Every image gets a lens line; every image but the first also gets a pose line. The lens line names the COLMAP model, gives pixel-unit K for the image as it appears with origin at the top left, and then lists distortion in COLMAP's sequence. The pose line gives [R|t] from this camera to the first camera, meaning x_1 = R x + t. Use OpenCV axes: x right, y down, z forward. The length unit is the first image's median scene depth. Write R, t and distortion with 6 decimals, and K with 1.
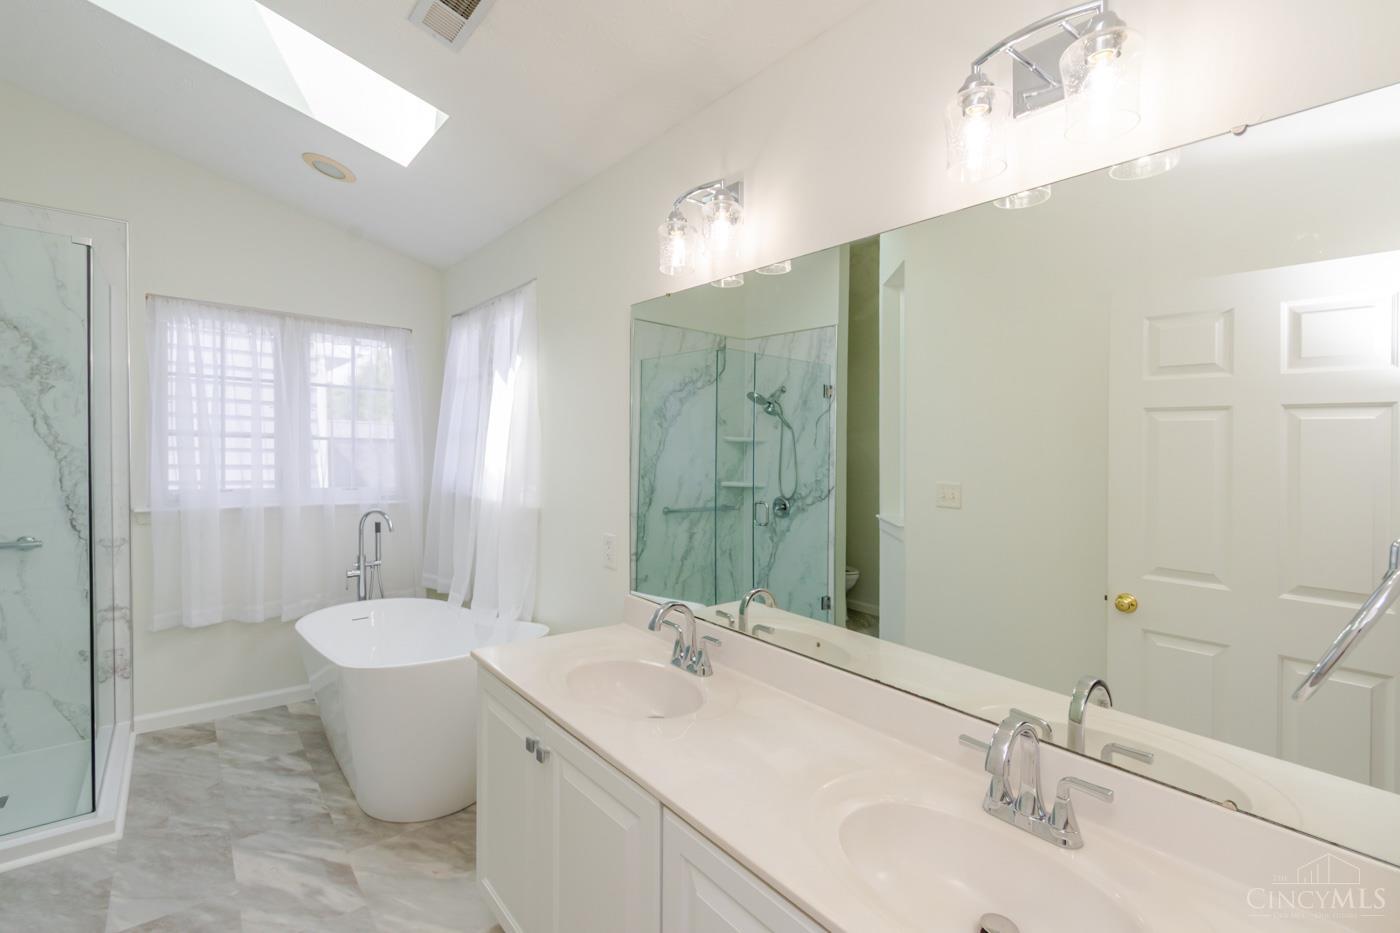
lens RADIAL K [[615.6, 0, 683.8], [0, 615.6, 472.7], [0, 0, 1]] dist [0.001307, 0.000616]
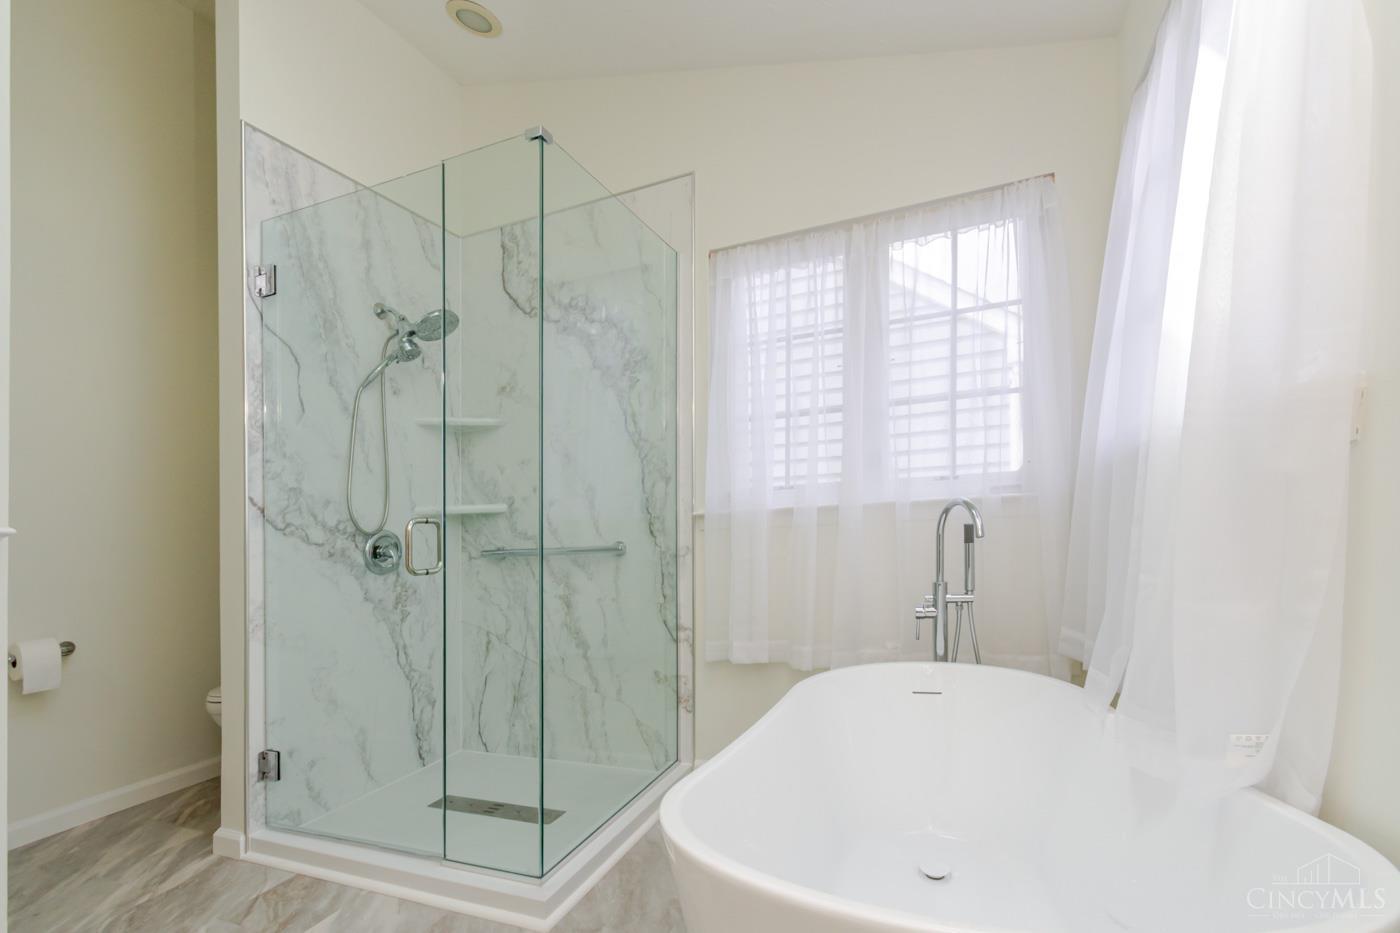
lens RADIAL K [[654.0, 0, 700.7], [0, 654.0, 565.0], [0, 0, 1]] dist [0.001986, 0.000420]
pose [[0.493171, 0.009225, -0.869884, -0.115652], [0.021219, 0.999519, 0.022630, 0.106525], [0.869674, -0.029619, 0.492737, 0.545499]]
